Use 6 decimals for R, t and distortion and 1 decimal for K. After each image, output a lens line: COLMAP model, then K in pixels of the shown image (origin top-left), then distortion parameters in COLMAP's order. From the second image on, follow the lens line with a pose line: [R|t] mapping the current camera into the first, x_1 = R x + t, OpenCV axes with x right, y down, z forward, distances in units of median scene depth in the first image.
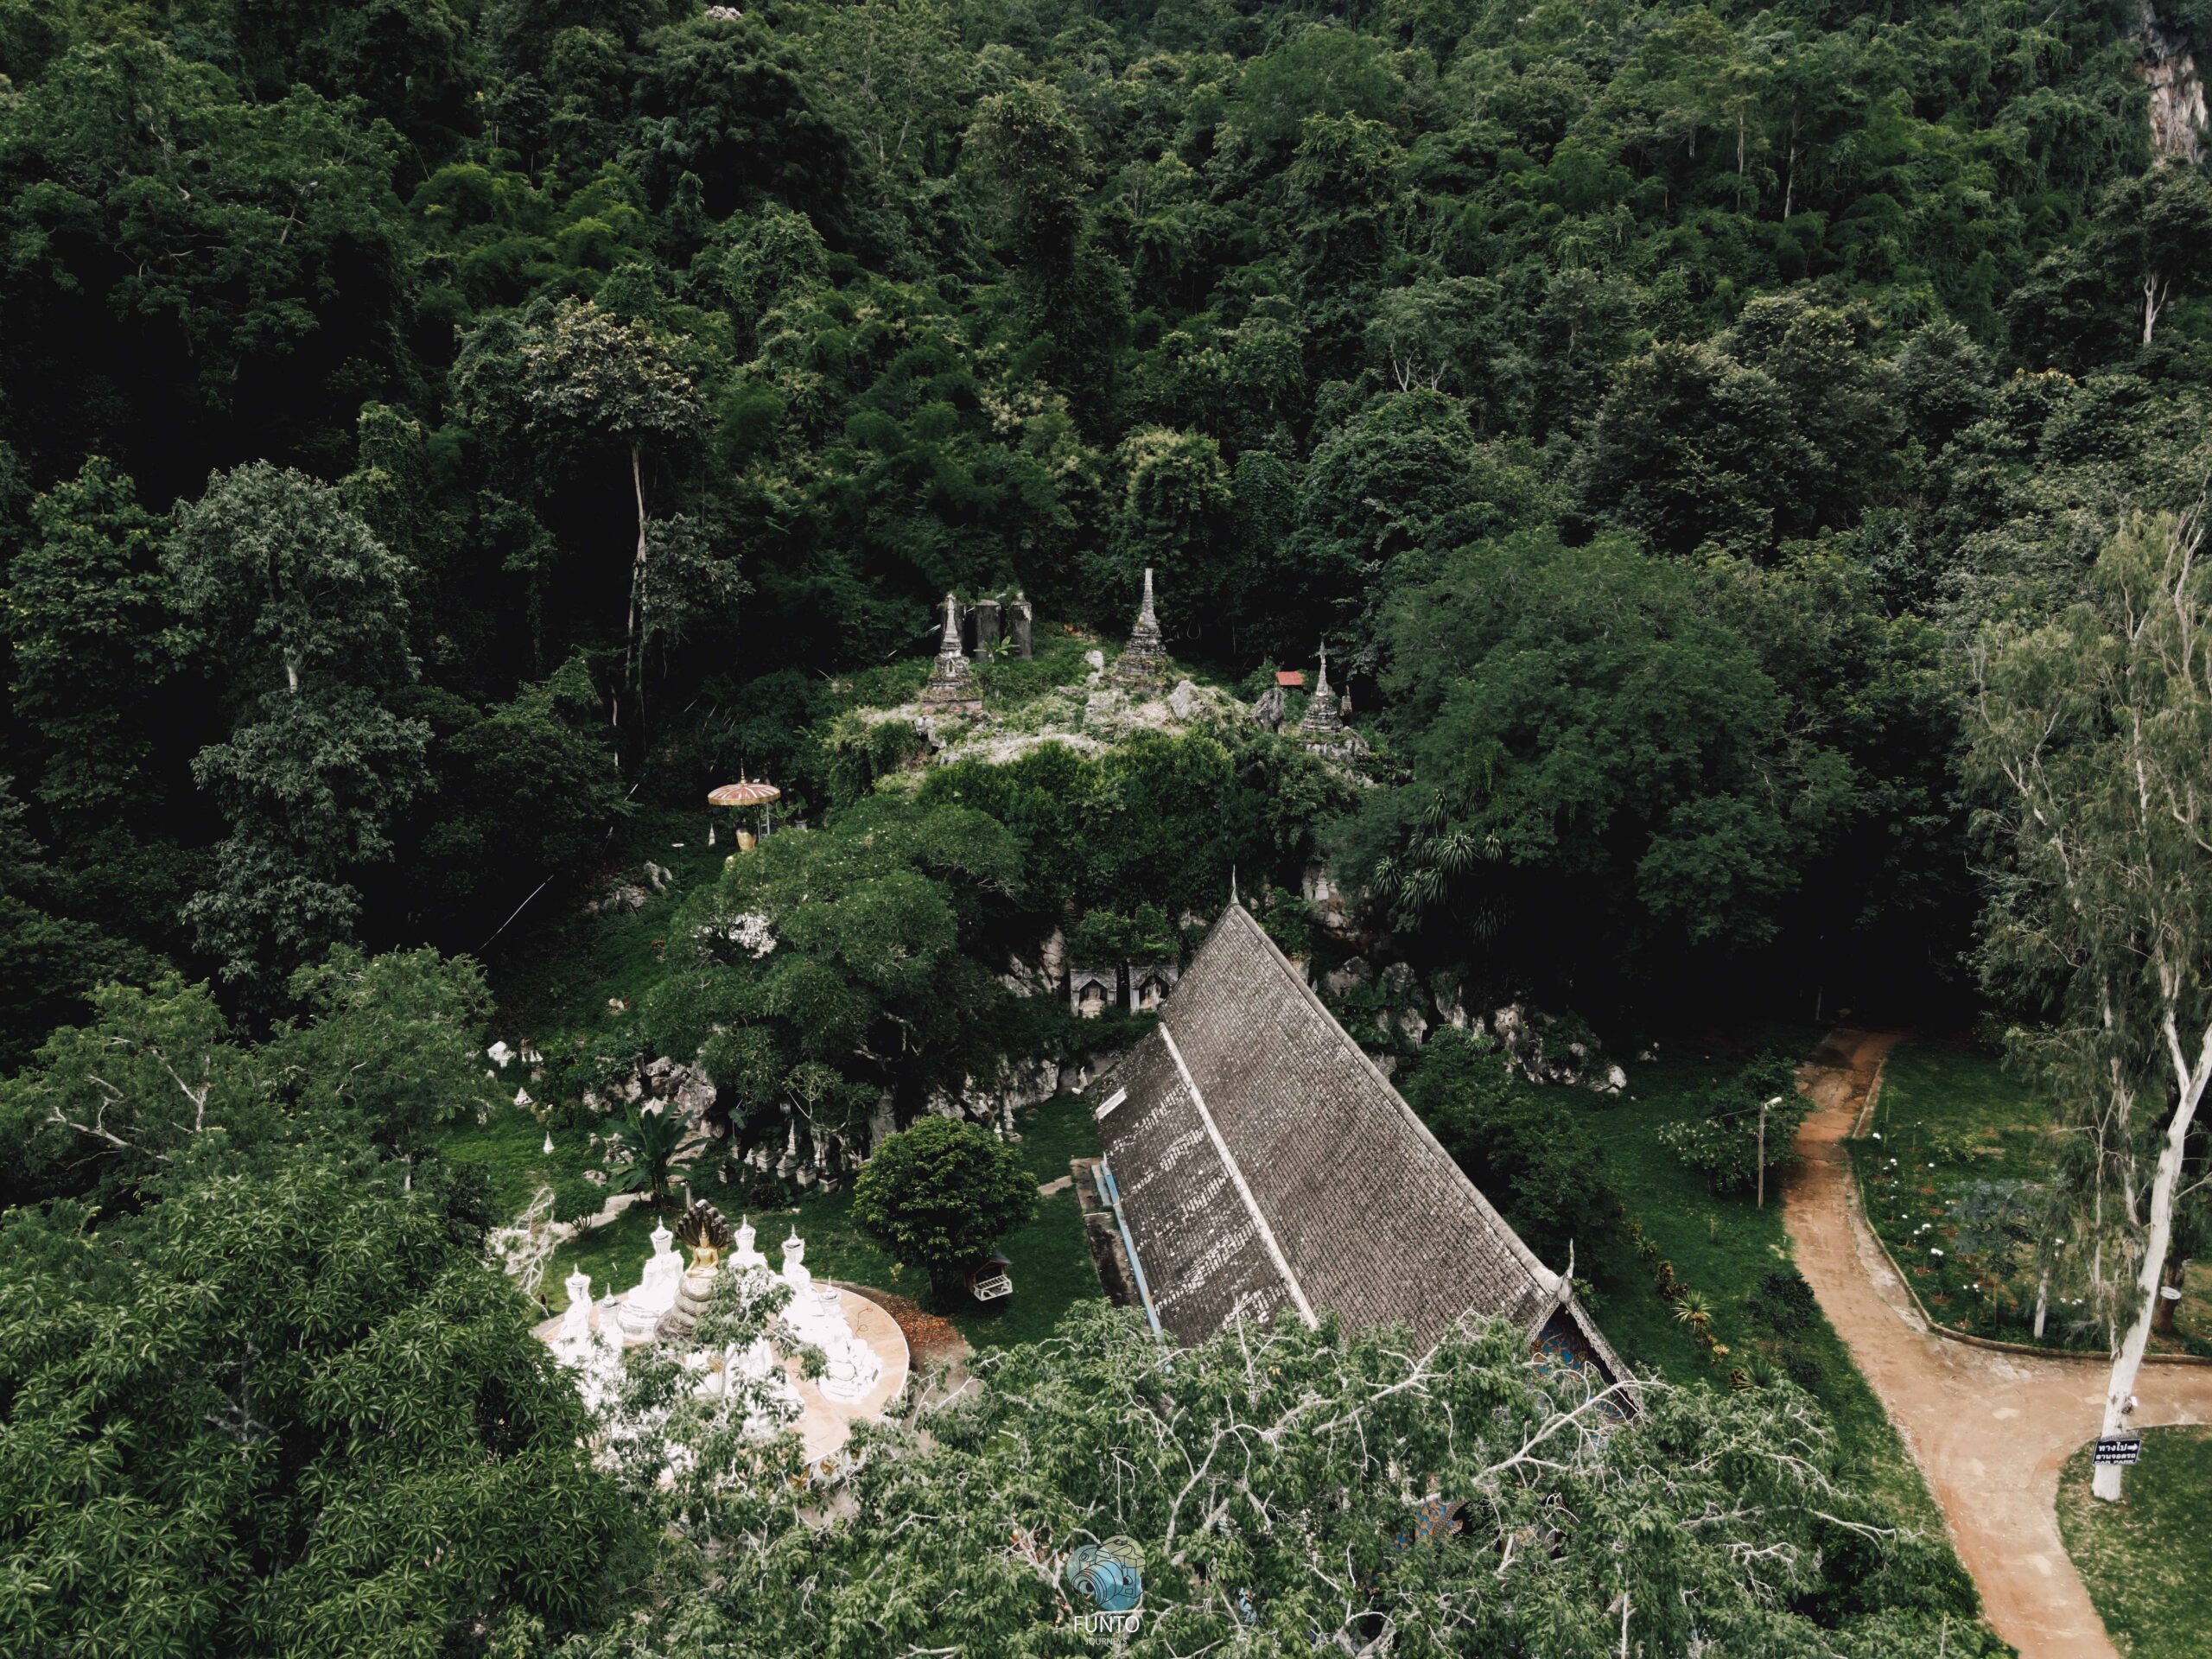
lens RADIAL K [[1599.2, 0, 1102.7], [0, 1599.2, 829.2], [0, 0, 1]] dist [-0.010306, 0.000715]
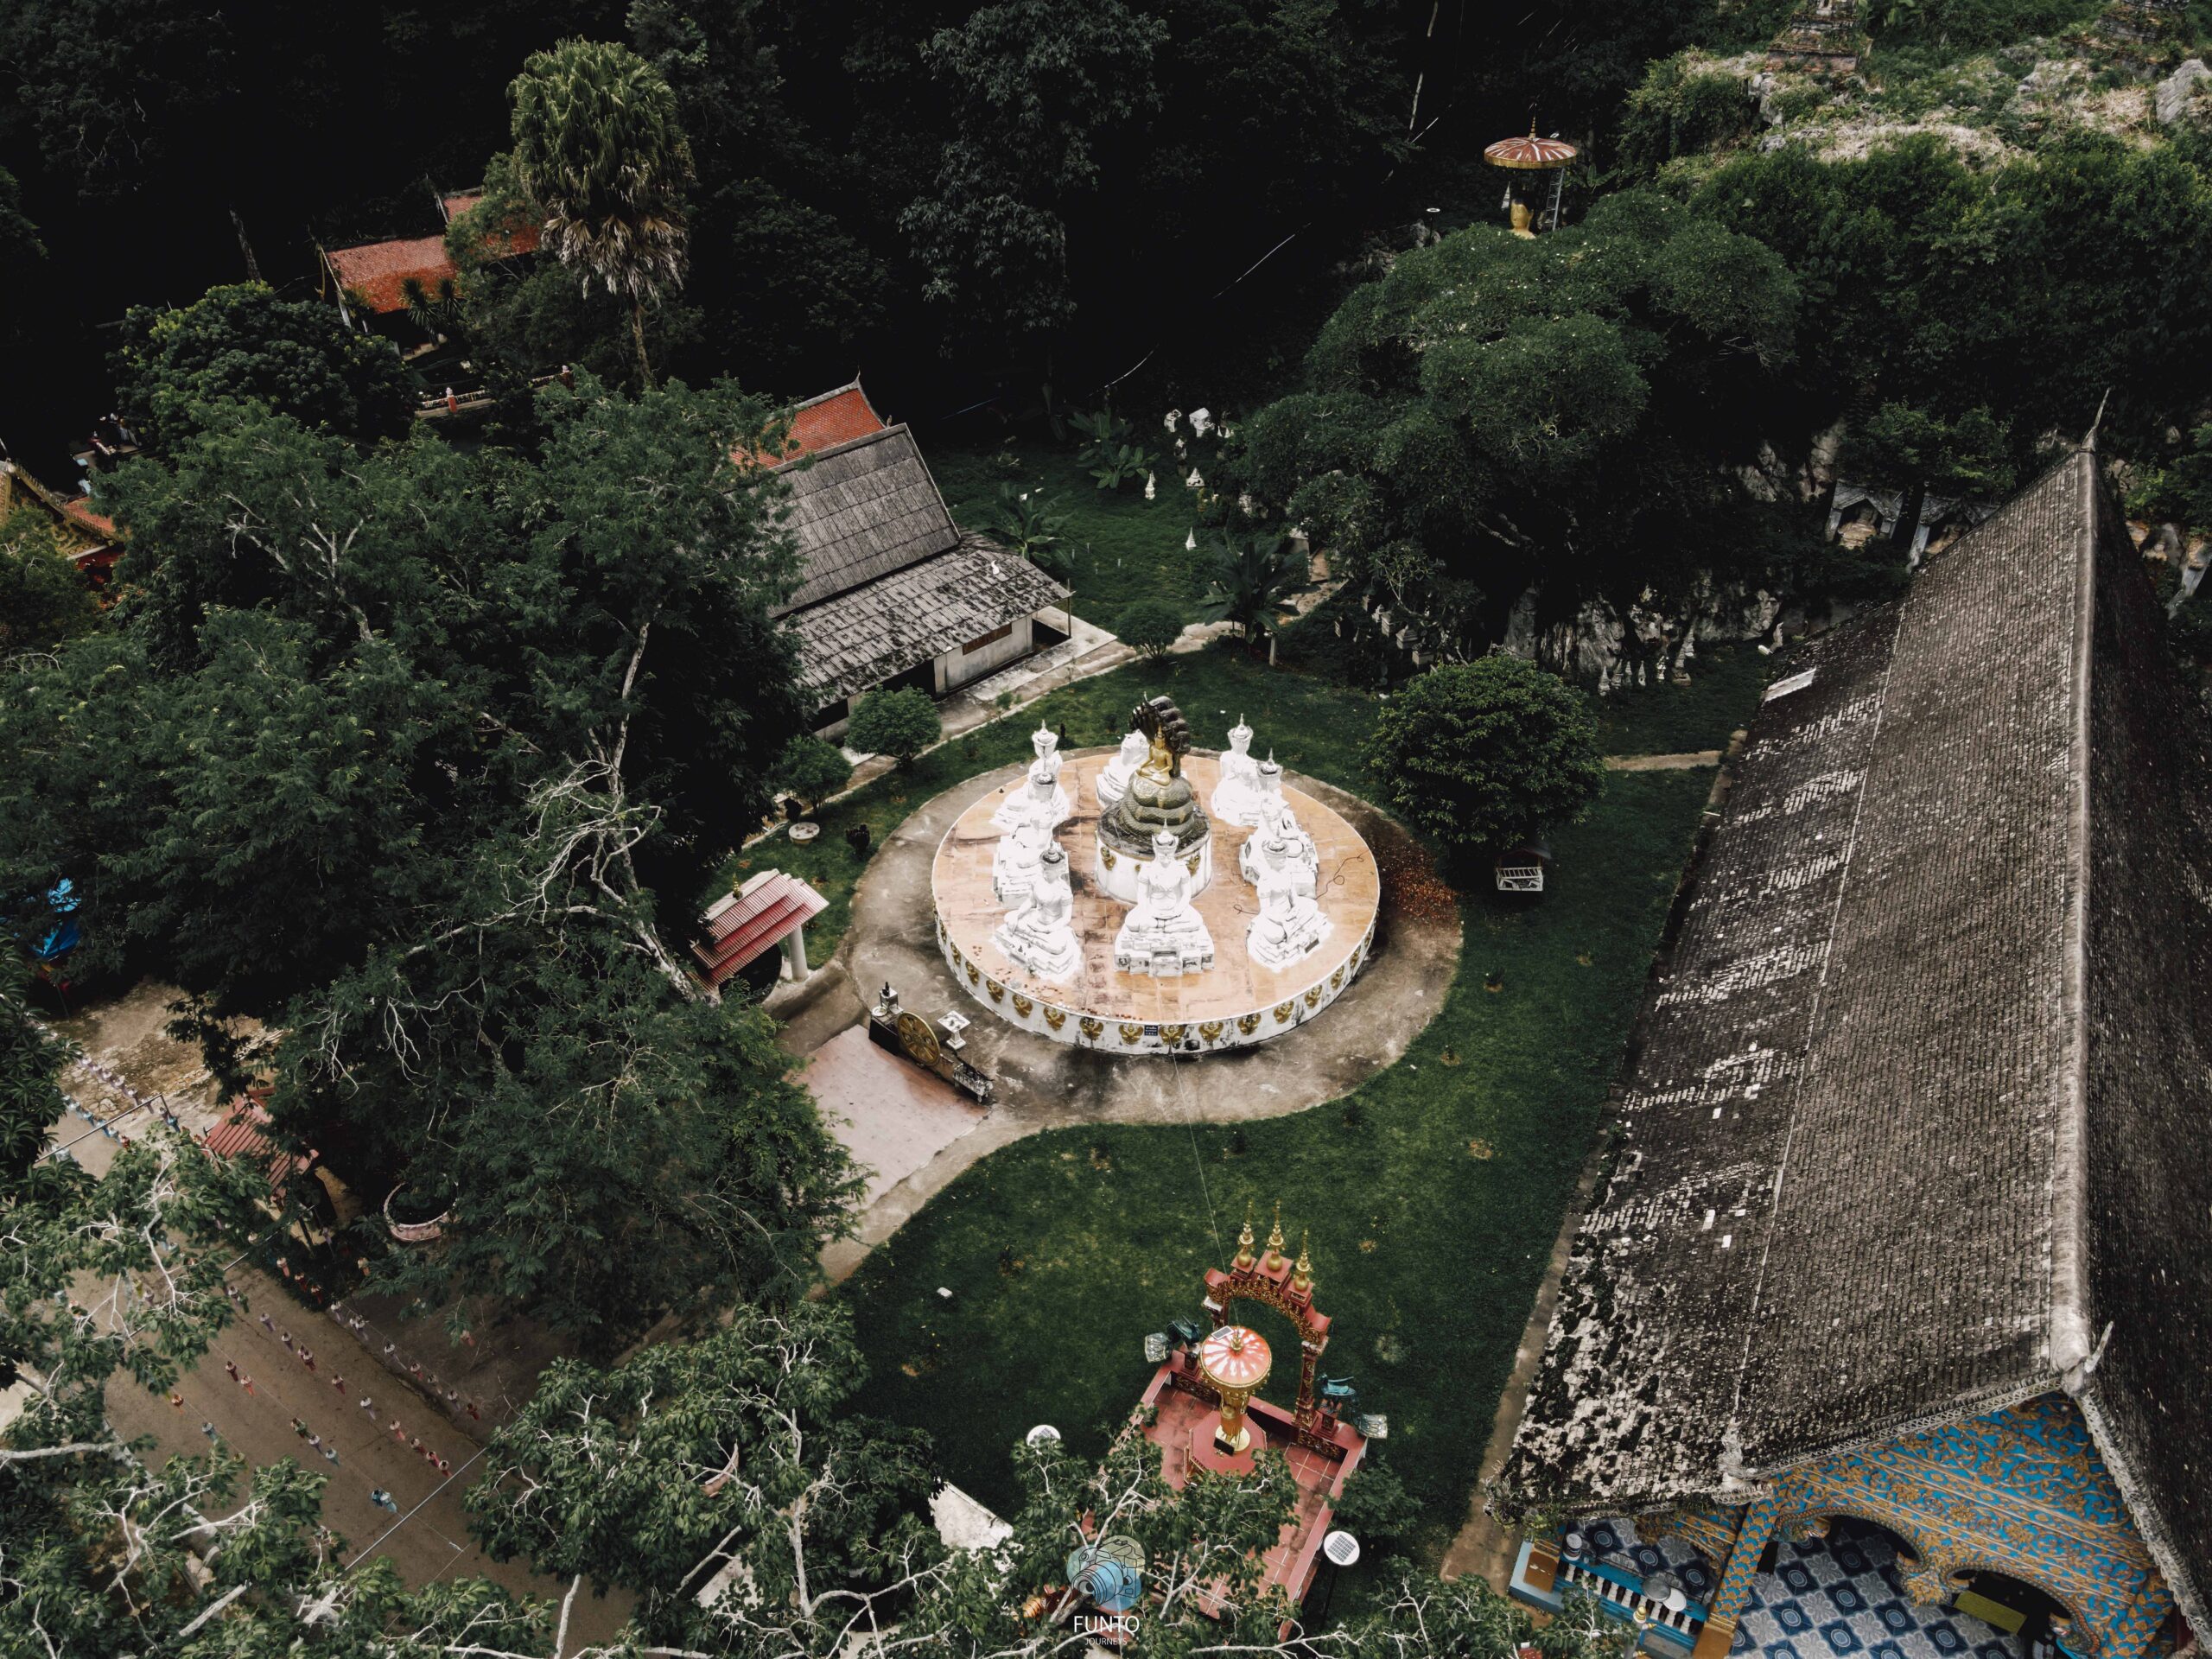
lens RADIAL K [[1599.2, 0, 1109.8], [0, 1599.2, 833.9], [0, 0, 1]] dist [-0.010306, 0.000715]
pose [[0.824823, 0.326697, -0.461450, 0.094316], [-0.112772, 0.894824, 0.431941, -0.044488], [0.554030, -0.304236, 0.774914, 0.196306]]
